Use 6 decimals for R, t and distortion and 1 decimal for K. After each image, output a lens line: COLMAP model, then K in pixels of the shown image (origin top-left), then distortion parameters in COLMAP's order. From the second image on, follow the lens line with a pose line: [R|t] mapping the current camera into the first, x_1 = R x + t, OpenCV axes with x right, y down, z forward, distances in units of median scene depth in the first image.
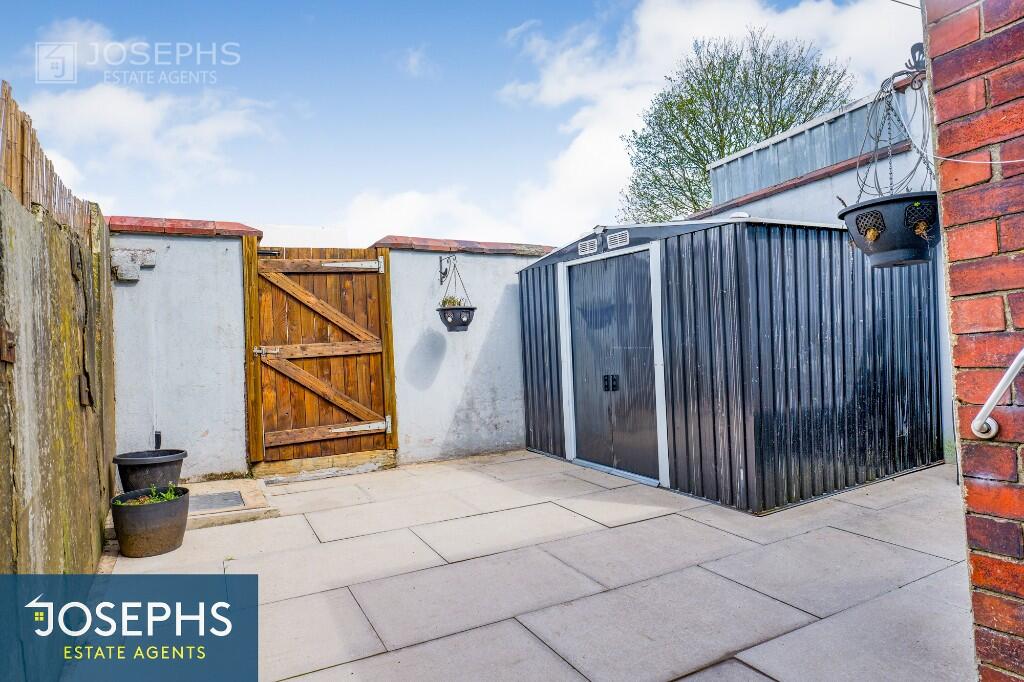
lens RADIAL K [[612.2, 0, 516.5], [0, 612.2, 340.1], [0, 0, 1]] dist [-0.023162, 0.011385]
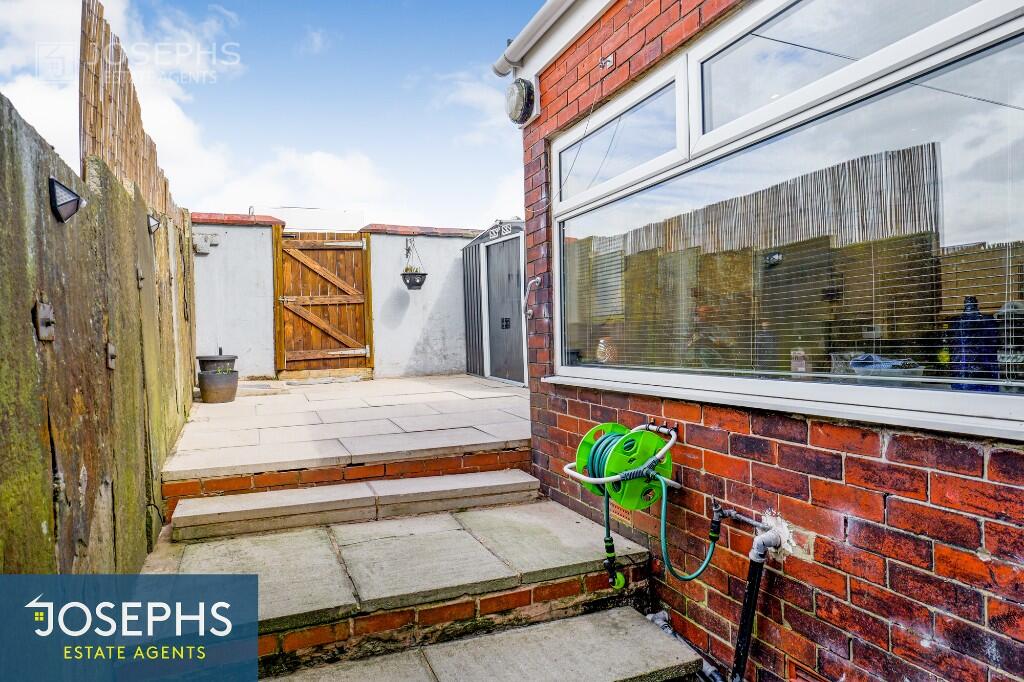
lens RADIAL K [[612.2, 0, 509.4], [0, 612.2, 339.3], [0, 0, 1]] dist [-0.023162, 0.011385]
pose [[0.996538, 0.020148, -0.080662, 0.262460], [-0.016692, 0.998923, 0.043291, 0.039485], [0.081448, -0.041795, 0.995801, -0.472351]]
